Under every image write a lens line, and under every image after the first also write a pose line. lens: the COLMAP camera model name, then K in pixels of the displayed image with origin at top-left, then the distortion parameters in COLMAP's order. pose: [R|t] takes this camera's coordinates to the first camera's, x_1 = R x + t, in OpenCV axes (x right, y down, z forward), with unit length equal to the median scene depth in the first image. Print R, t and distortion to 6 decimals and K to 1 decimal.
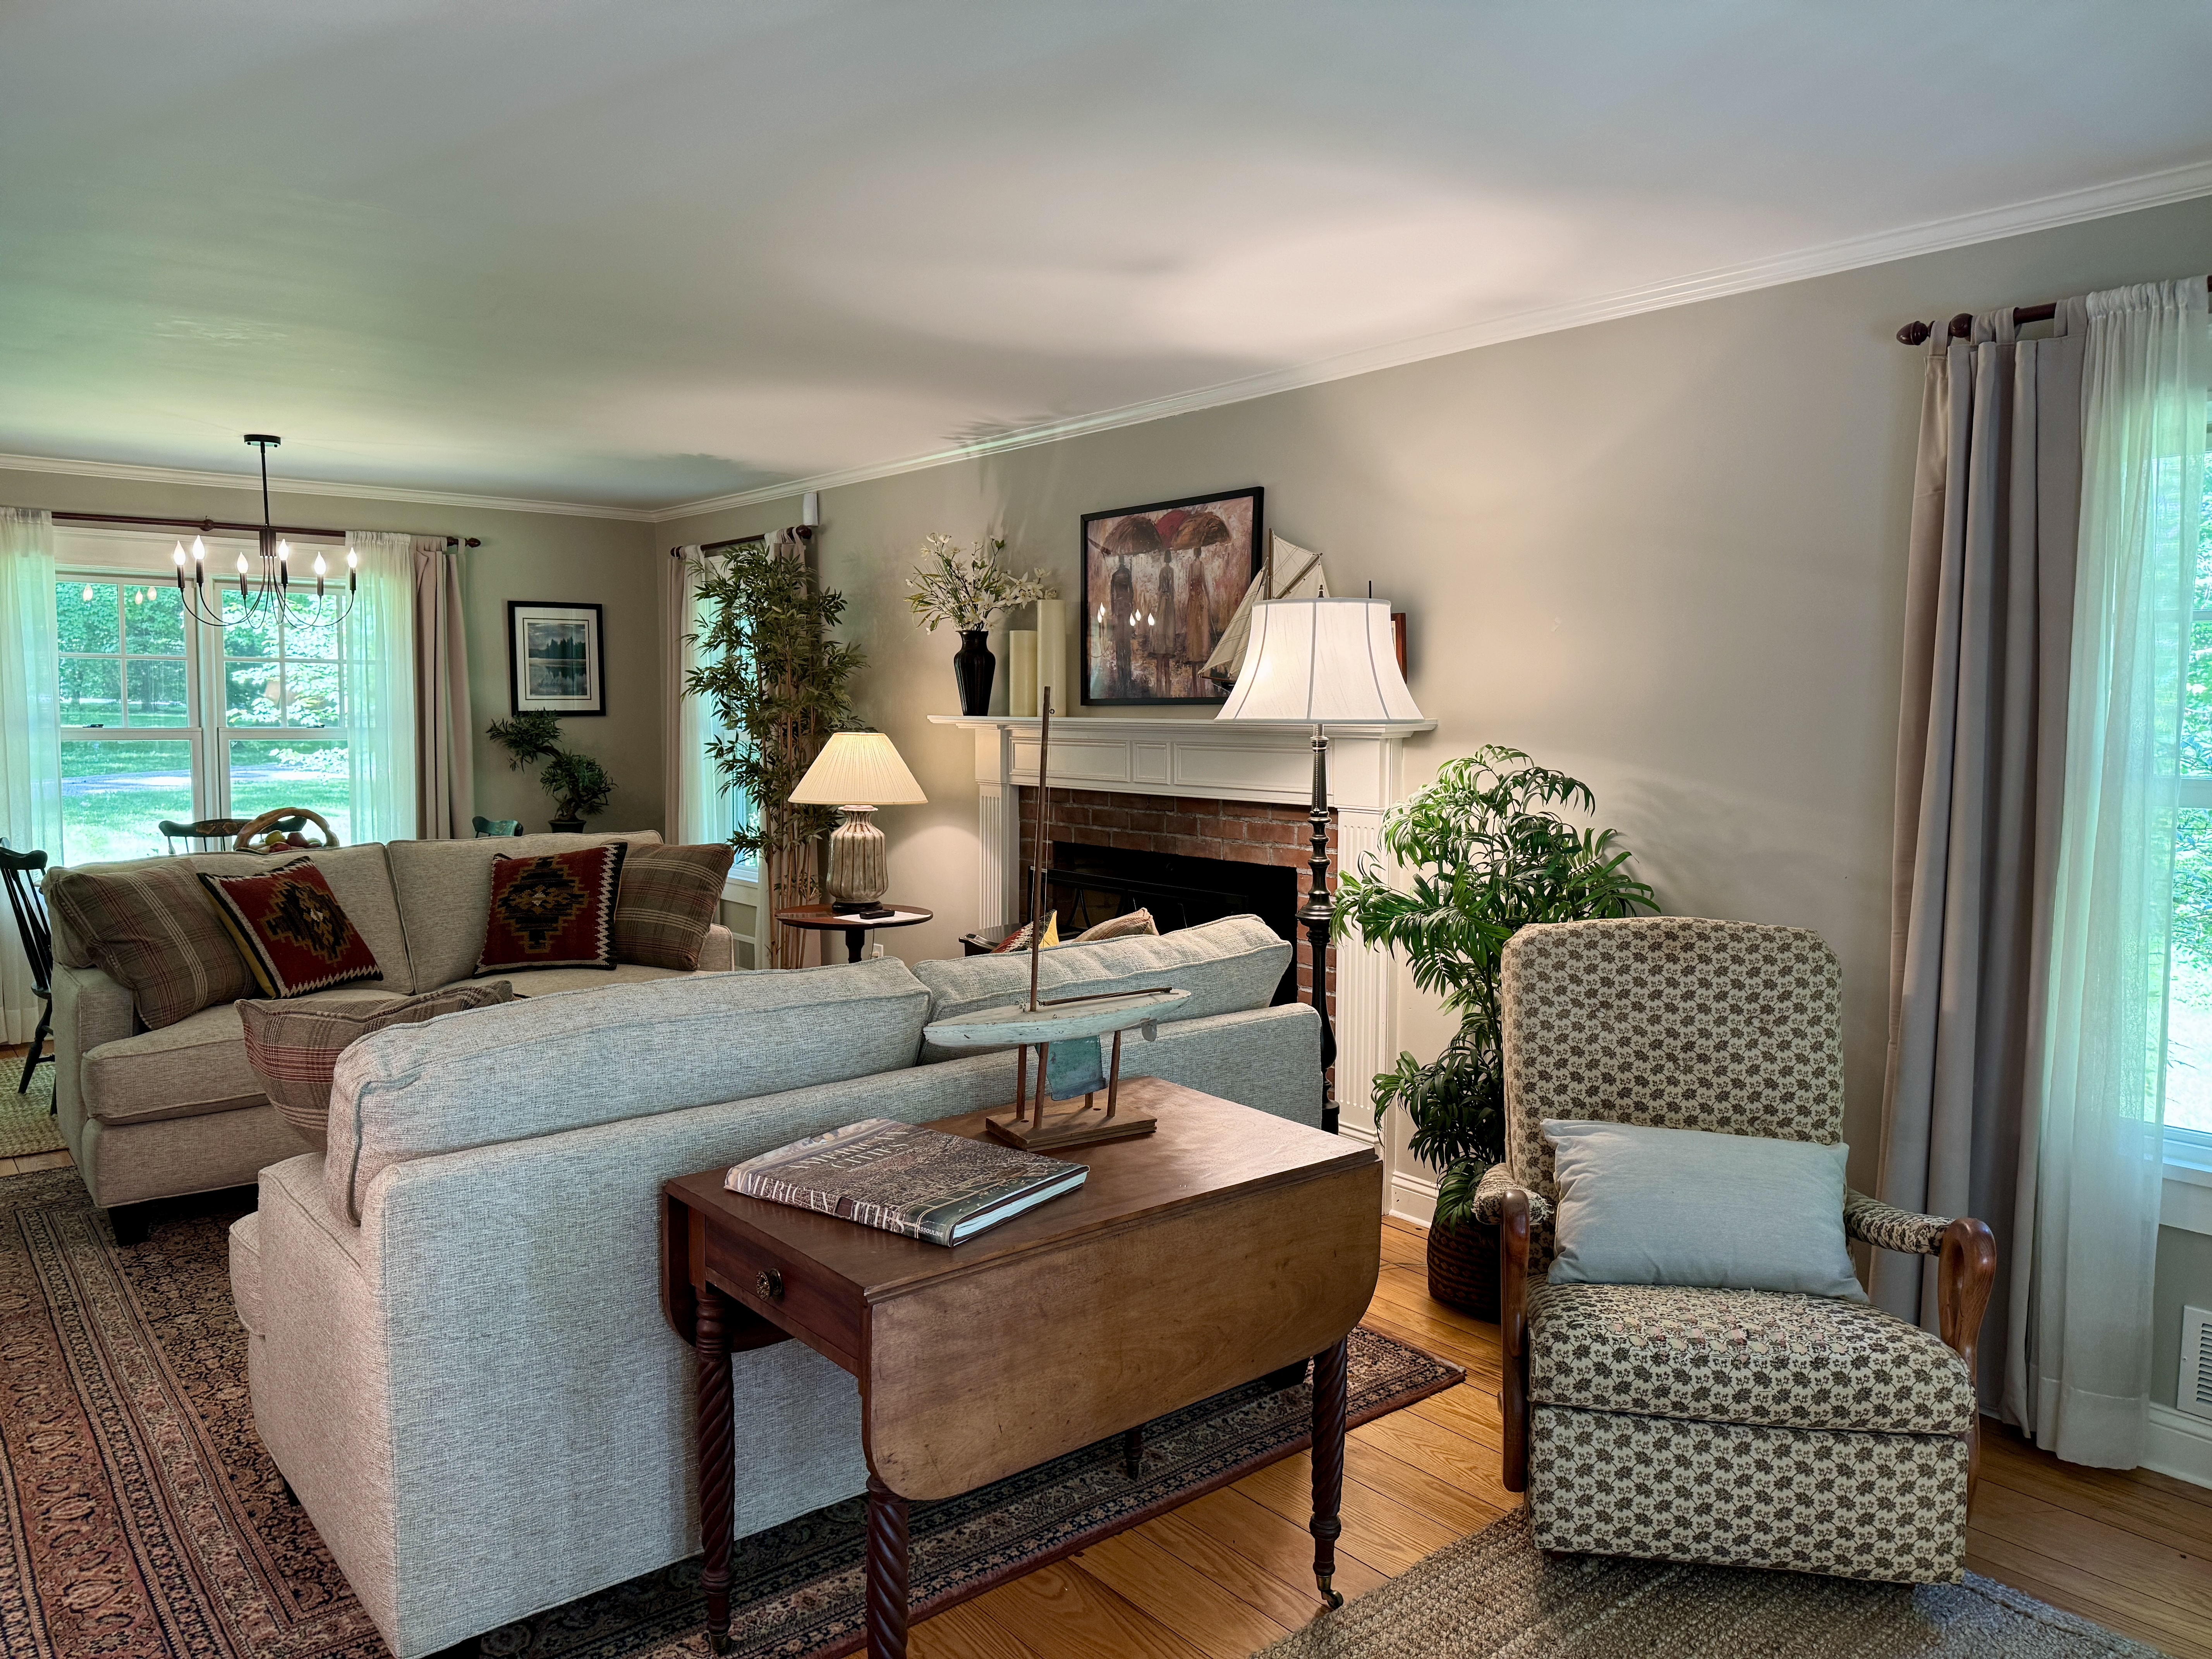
lens RADIAL K [[1530.4, 0, 1110.6], [0, 1530.4, 839.6], [0, 0, 1]] dist [0.047011, -0.063950]
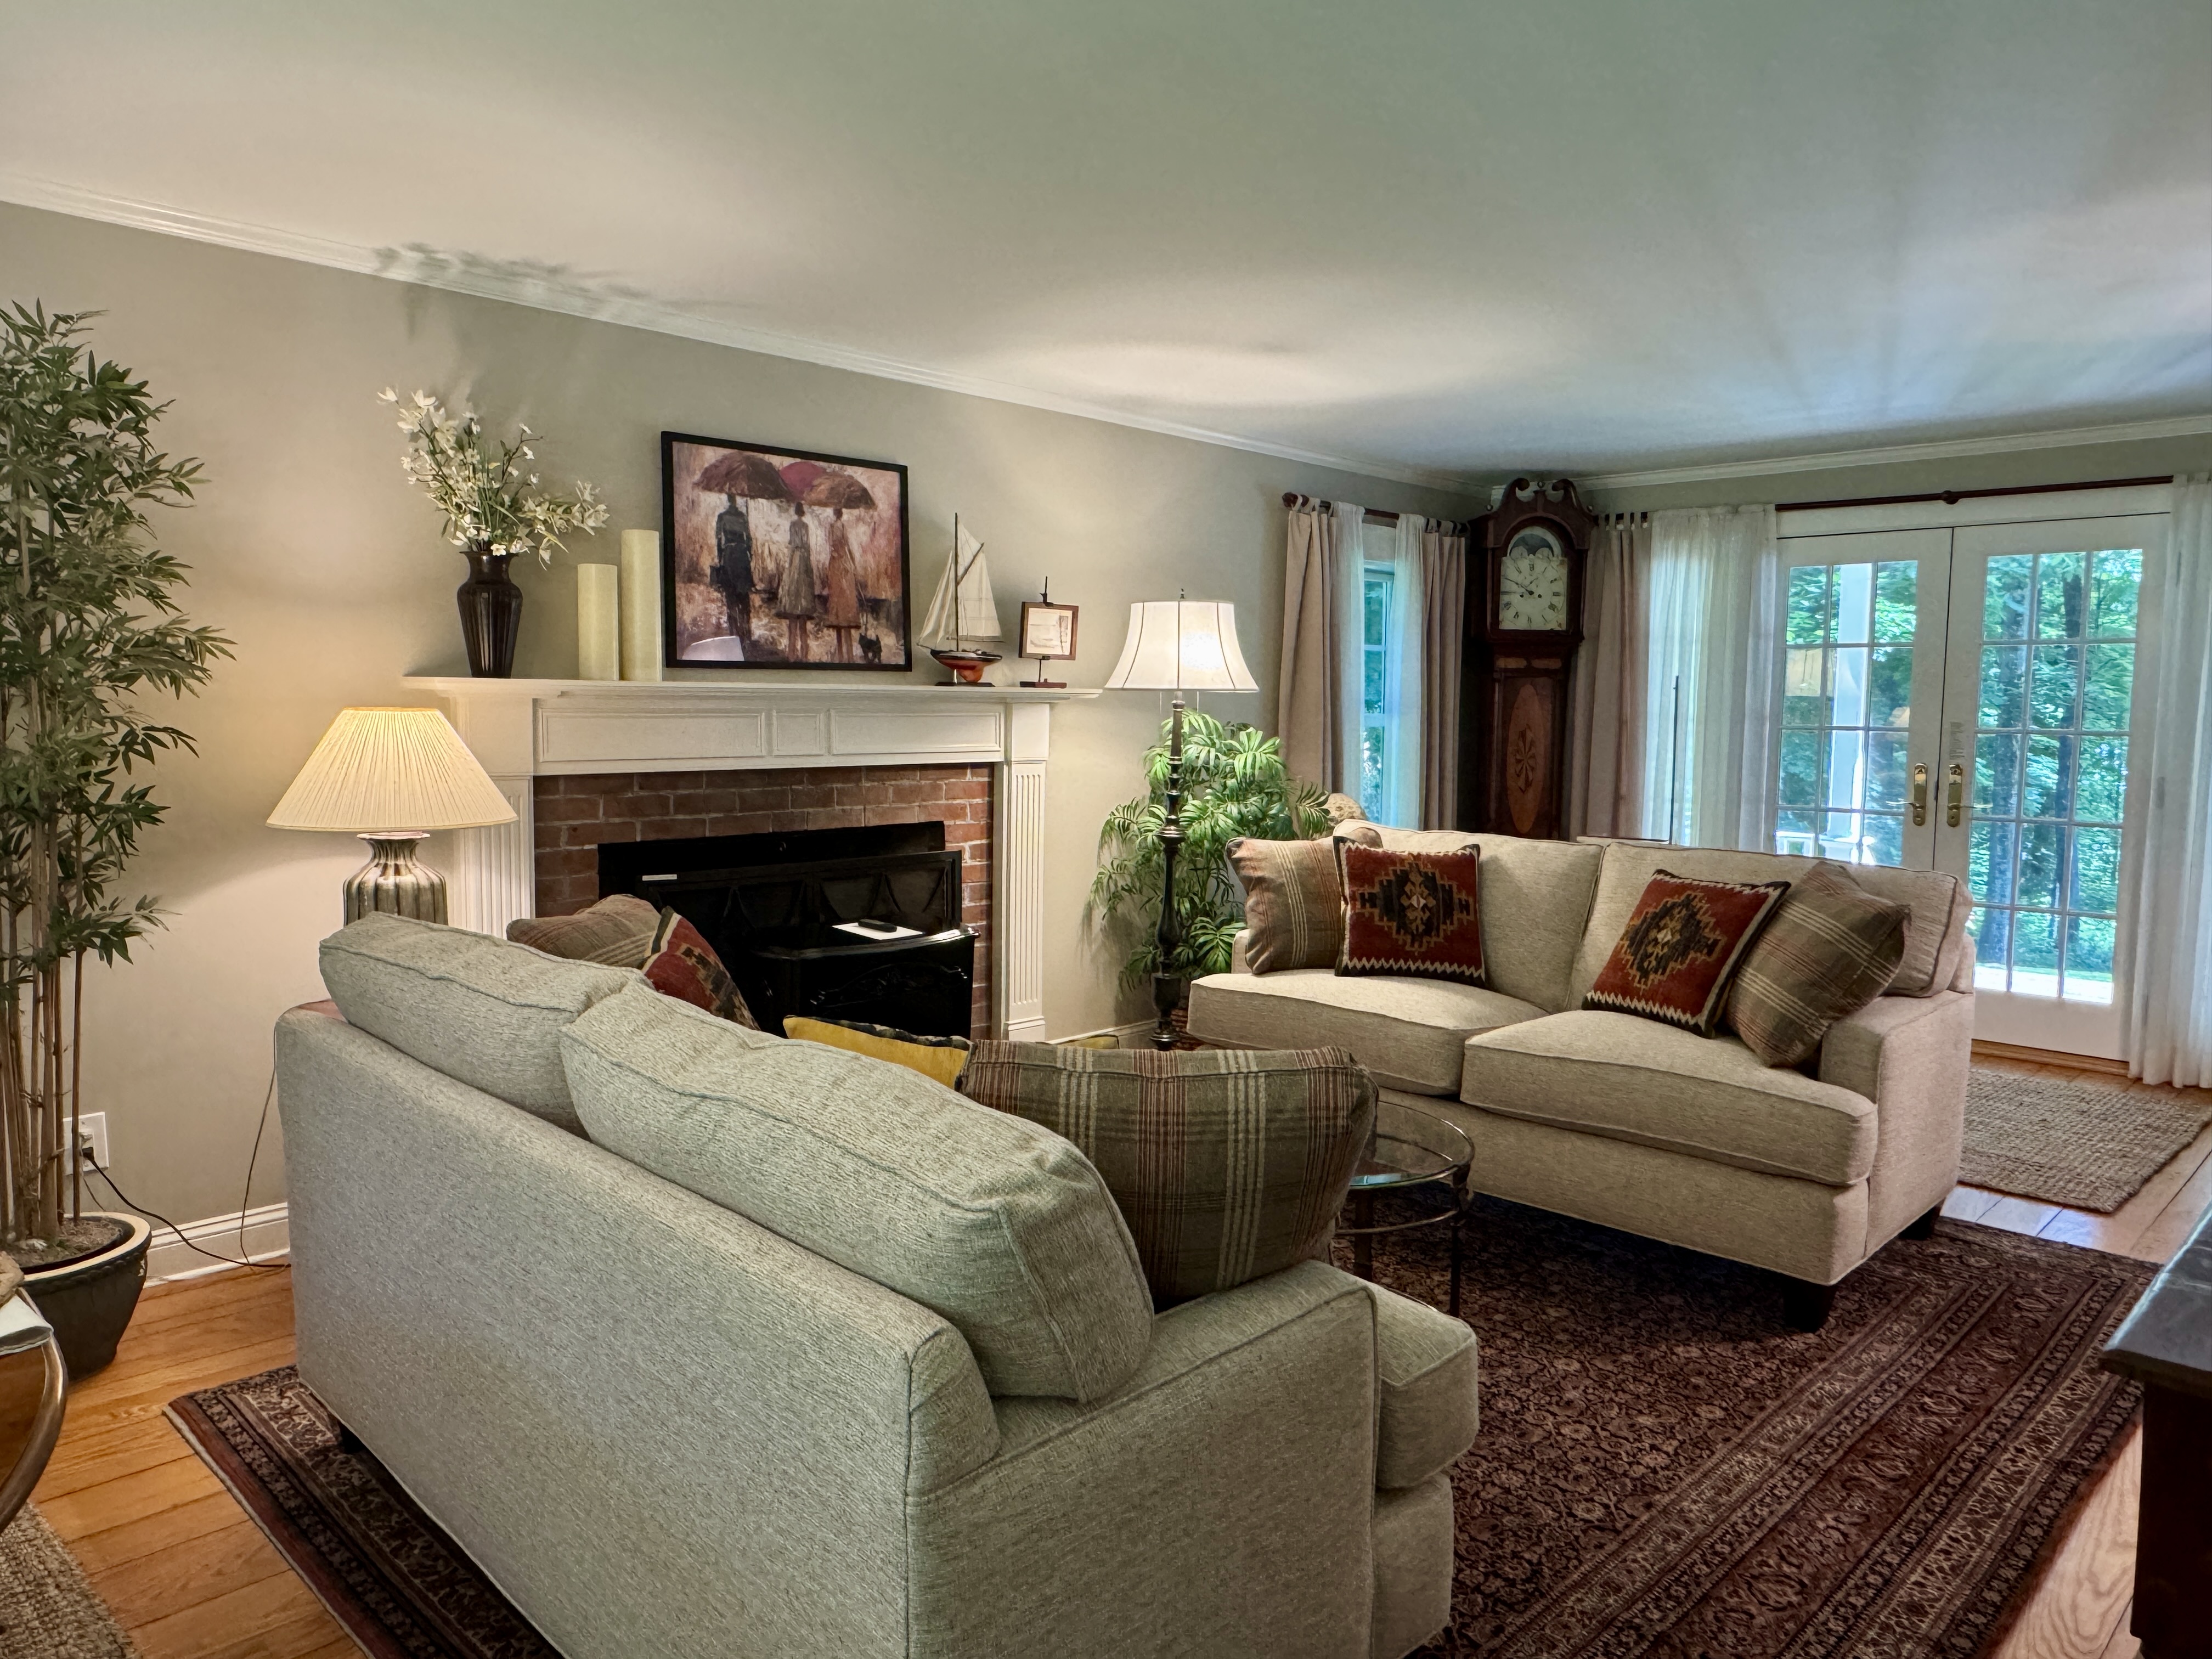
lens RADIAL K [[1486.6, 0, 1086.6], [0, 1486.6, 837.9], [0, 0, 1]] dist [-0.003838, -0.019935]
pose [[-0.098423, -0.101878, 0.989916, -0.867331], [0.070970, 0.991494, 0.109096, -0.071718], [-0.992611, 0.080992, -0.090356, 0.901249]]
